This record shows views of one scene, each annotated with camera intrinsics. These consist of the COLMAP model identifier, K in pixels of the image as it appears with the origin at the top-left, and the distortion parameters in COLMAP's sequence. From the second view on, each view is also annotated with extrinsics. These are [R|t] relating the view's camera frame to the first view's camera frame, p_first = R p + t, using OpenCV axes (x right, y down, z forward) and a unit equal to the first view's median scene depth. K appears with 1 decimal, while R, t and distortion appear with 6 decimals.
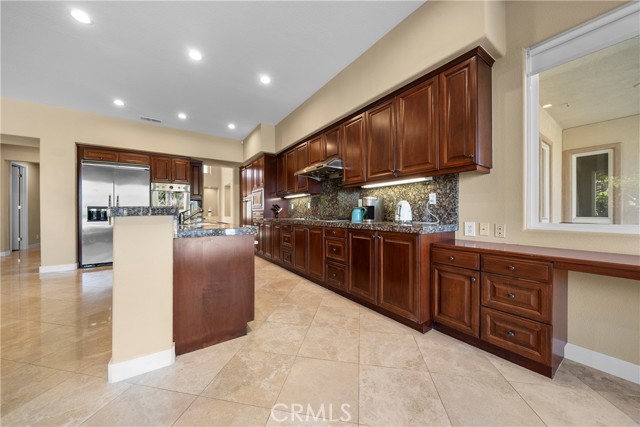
lens RADIAL K [[222.0, 0, 319.9], [0, 222.0, 215.0], [0, 0, 1]] dist [-0.003377, -0.000047]
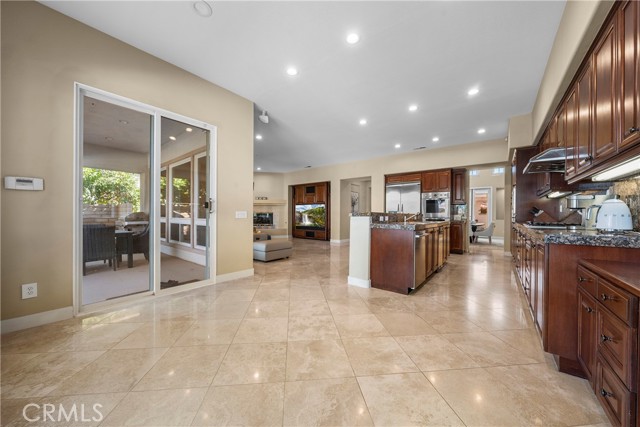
lens RADIAL K [[222.0, 0, 317.5], [0, 222.0, 216.3], [0, 0, 1]] dist [-0.003377, -0.000047]
pose [[0.302056, 0.013440, -0.953196, 0.933659], [-0.018857, 0.999789, 0.008122, -0.002888], [0.953104, 0.015522, 0.302245, -0.059631]]
